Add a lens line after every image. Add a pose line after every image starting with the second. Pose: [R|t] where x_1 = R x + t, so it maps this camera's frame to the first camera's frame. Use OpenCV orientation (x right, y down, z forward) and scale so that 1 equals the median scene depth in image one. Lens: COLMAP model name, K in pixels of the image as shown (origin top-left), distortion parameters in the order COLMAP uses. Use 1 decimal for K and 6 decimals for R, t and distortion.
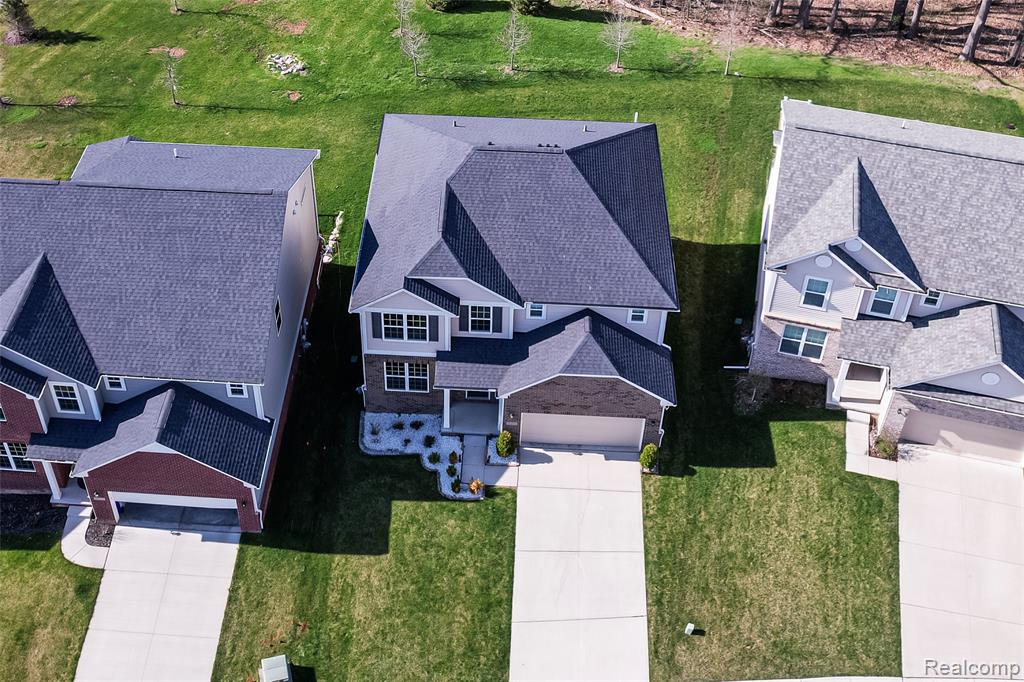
lens RADIAL K [[1246.6, 0, 497.5], [0, 1246.6, 111.5], [0, 0, 1]] dist [-0.035520, -0.040216]
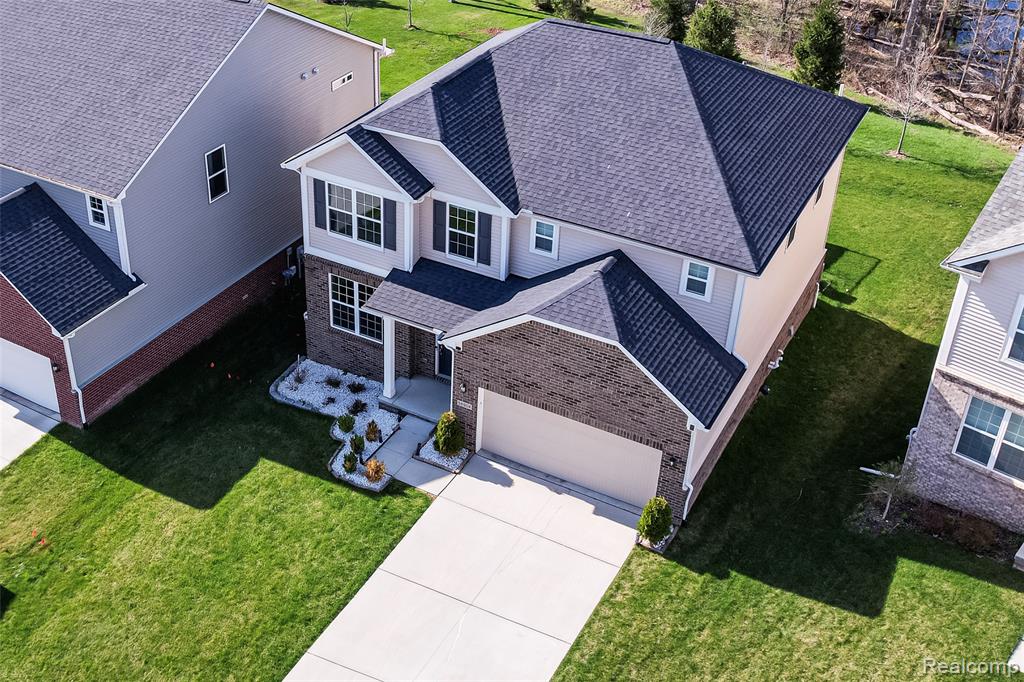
lens RADIAL K [[1182.3, 0, 403.4], [0, 1182.3, 296.2], [0, 0, 1]] dist [-0.044289, -0.011828]
pose [[0.874158, 0.233931, -0.425587, 0.232477], [-0.280083, 0.958760, -0.048293, 0.237381], [0.396738, 0.161416, 0.903628, 0.430023]]
